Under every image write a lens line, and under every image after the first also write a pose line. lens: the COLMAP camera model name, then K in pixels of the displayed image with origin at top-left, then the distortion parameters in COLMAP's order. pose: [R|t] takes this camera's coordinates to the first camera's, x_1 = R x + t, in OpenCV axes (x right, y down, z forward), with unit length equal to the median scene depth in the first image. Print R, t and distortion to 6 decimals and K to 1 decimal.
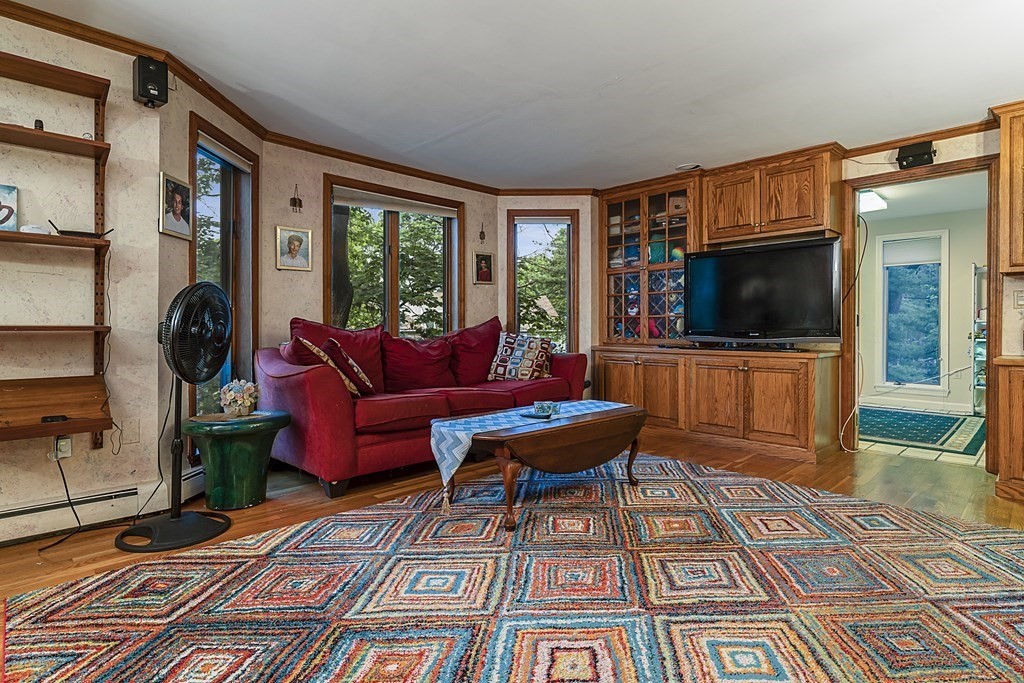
lens RADIAL K [[513.2, 0, 512.5], [0, 513.2, 332.9], [0, 0, 1]] dist [-0.001038, -0.000409]
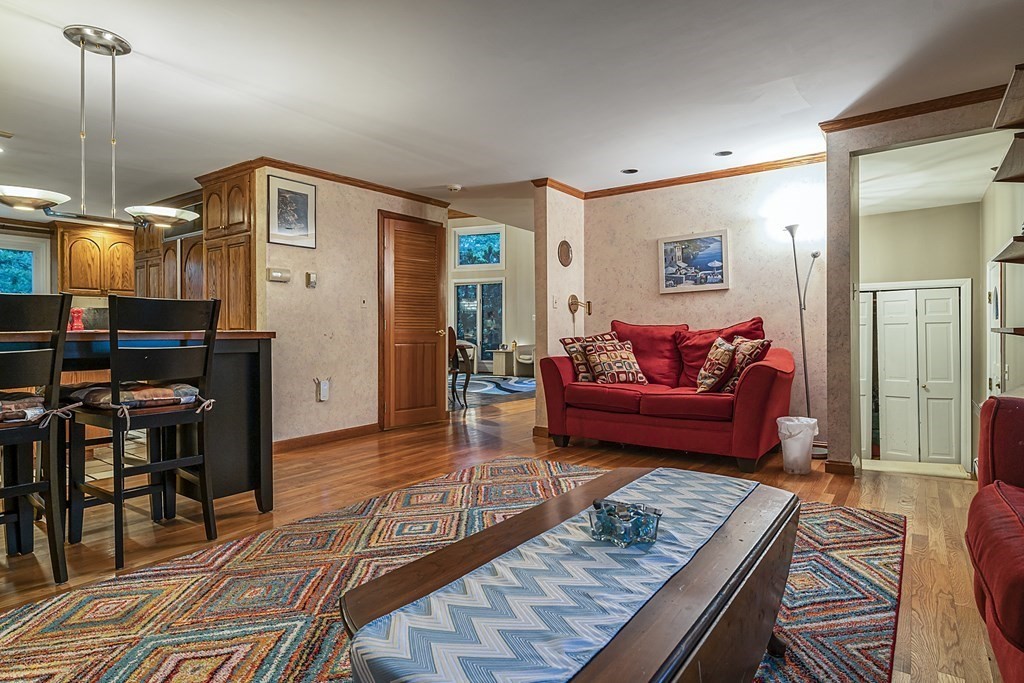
lens RADIAL K [[553.8, 0, 513.2], [0, 553.8, 334.3], [0, 0, 1]] dist [-0.000043, -0.000122]
pose [[-0.984441, 0.003668, -0.175679, 0.333078], [0.001681, 0.999933, 0.011460, -0.015454], [0.175709, 0.010987, -0.984381, 2.050777]]
